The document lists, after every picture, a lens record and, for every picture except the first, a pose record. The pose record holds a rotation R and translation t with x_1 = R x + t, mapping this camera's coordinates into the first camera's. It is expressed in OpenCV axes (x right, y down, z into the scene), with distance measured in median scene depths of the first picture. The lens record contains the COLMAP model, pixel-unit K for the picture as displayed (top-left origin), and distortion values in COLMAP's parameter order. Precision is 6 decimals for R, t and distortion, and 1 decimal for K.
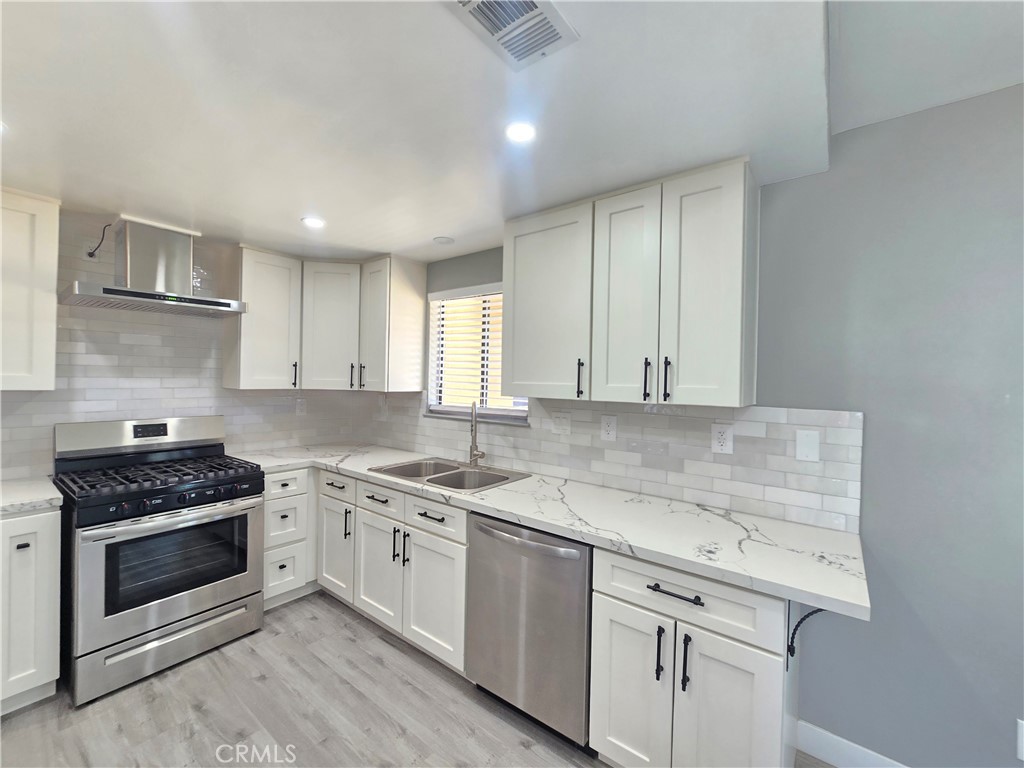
lens RADIAL K [[420.3, 0, 511.8], [0, 420.3, 383.7], [0, 0, 1]] dist [-0.003080, 0.000389]
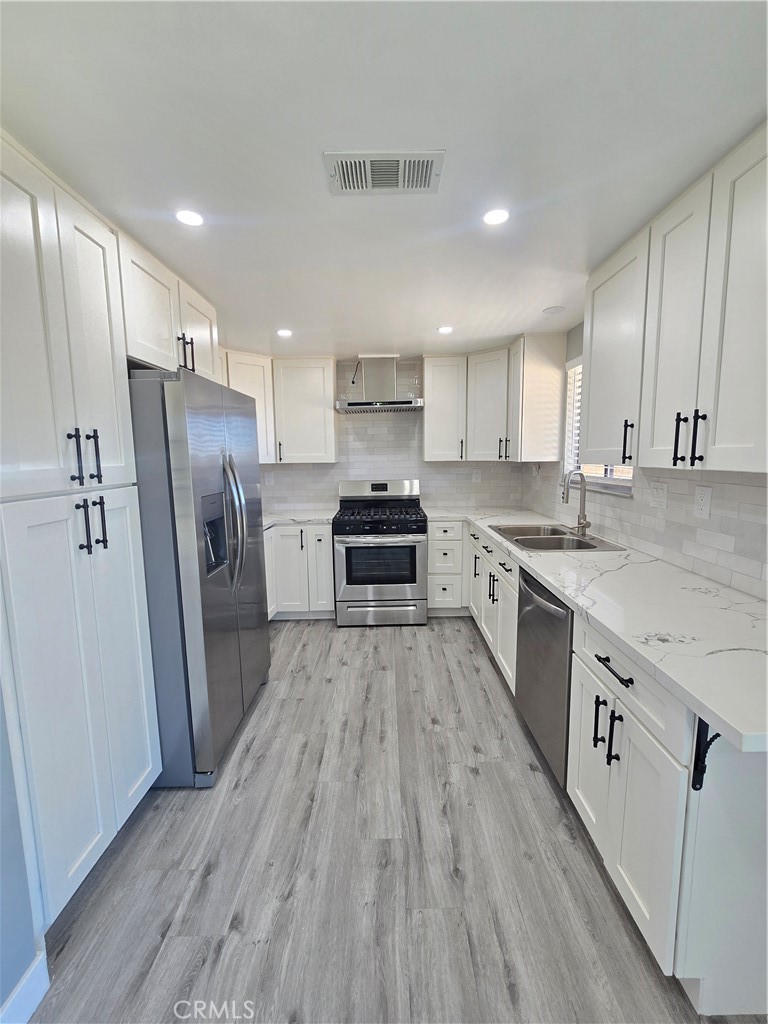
lens RADIAL K [[420.3, 0, 389.1], [0, 420.3, 507.8], [0, 0, 1]] dist [-0.003080, 0.000389]
pose [[0.614944, 0.073061, -0.785179, 0.471170], [0.019496, 0.993986, 0.107759, 0.016968], [0.788329, -0.081574, 0.609822, 0.034918]]
